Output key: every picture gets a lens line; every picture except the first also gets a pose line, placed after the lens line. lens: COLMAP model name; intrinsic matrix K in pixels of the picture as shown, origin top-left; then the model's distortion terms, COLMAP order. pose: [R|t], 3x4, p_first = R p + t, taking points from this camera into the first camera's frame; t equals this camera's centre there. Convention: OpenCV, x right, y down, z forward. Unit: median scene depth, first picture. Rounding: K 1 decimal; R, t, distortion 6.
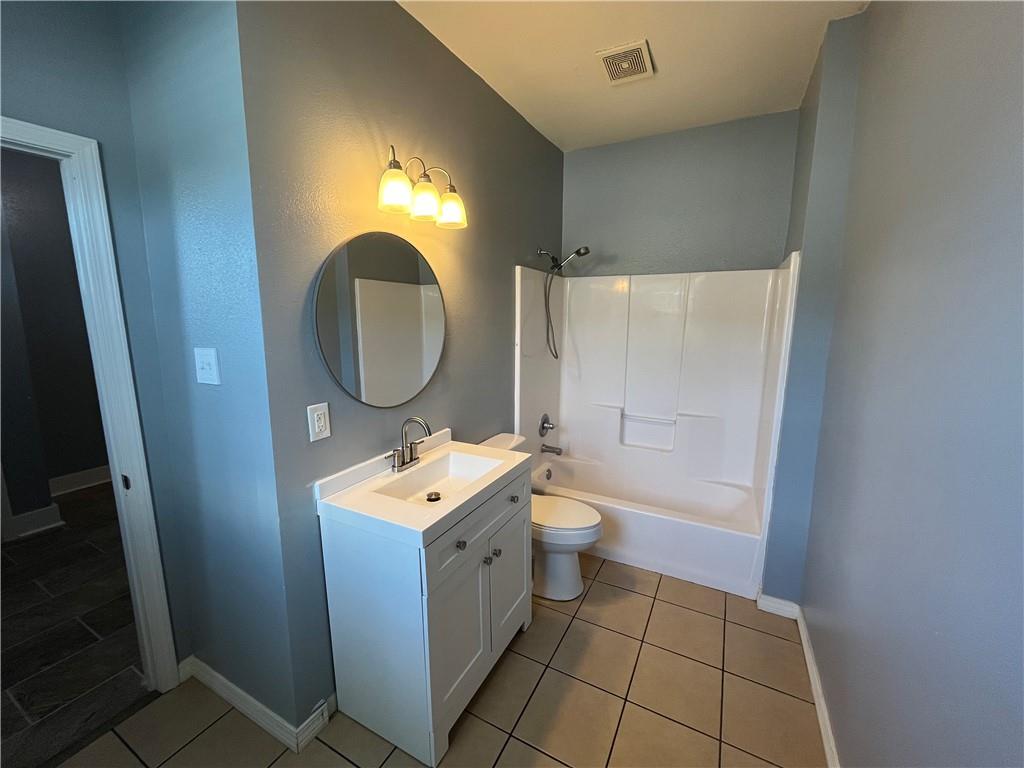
lens RADIAL K [[409.8, 0, 511.6], [0, 409.8, 383.1], [0, 0, 1]] dist [0.003508, -0.000927]
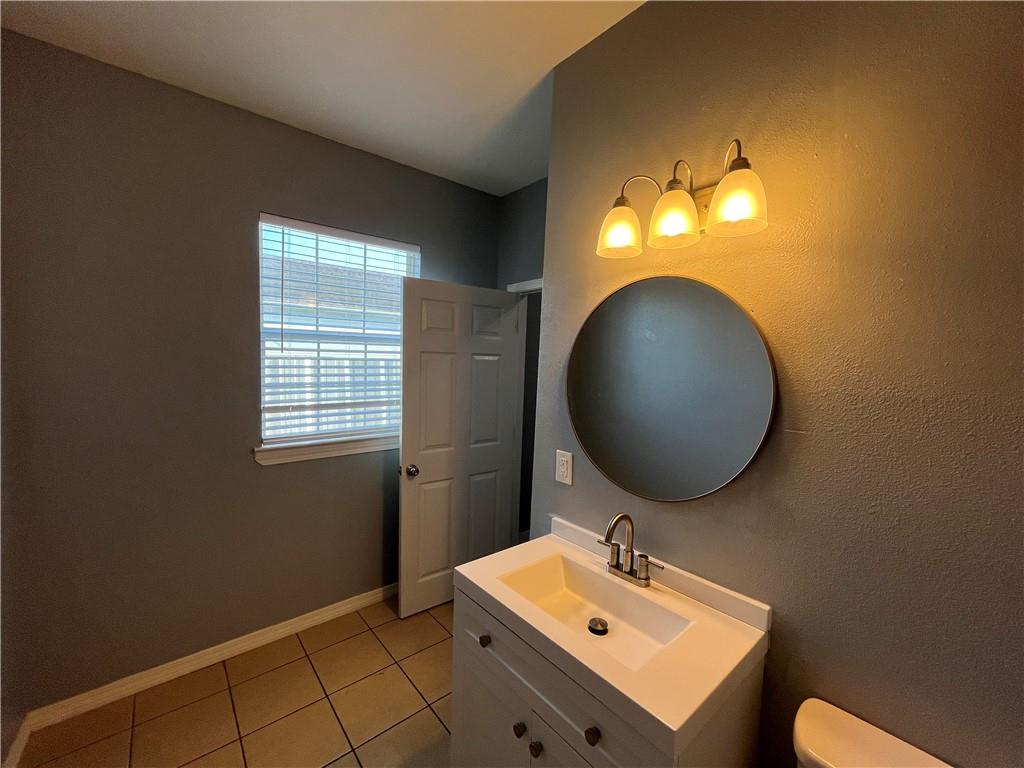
lens RADIAL K [[409.8, 0, 506.7], [0, 409.8, 388.8], [0, 0, 1]] dist [0.003508, -0.000927]
pose [[-0.352815, 0.060544, -0.933732, 0.537101], [-0.199300, 0.970143, 0.138212, -0.205494], [0.914221, 0.234857, -0.330215, 1.021230]]
